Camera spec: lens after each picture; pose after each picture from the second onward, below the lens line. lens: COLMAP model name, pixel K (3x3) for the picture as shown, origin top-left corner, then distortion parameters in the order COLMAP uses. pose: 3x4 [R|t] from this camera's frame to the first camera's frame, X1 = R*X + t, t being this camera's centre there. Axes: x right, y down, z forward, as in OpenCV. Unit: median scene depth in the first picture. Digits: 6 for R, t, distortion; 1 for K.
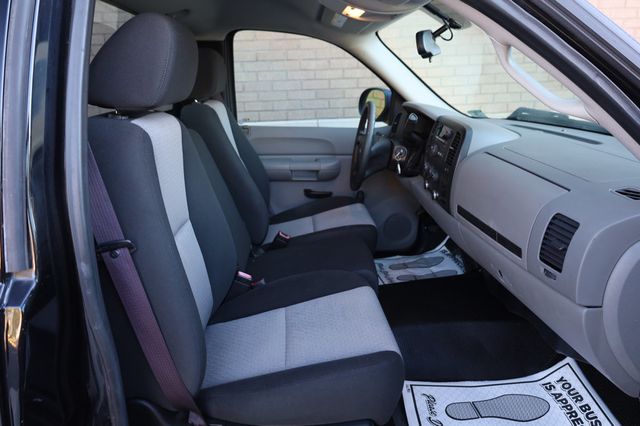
lens RADIAL K [[437.4, 0, 316.7], [0, 437.4, 206.1], [0, 0, 1]] dist [-0.004301, 0.009897]
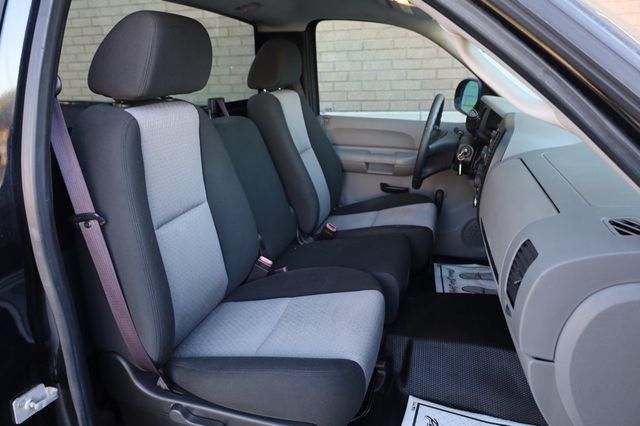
lens RADIAL K [[437.4, 0, 337.2], [0, 437.4, 206.1], [0, 0, 1]] dist [-0.004301, 0.009897]
pose [[0.941849, 0.103836, -0.319591, 0.219297], [-0.095294, 0.994550, 0.042296, -0.021509], [0.322242, -0.009381, 0.946611, 0.050735]]
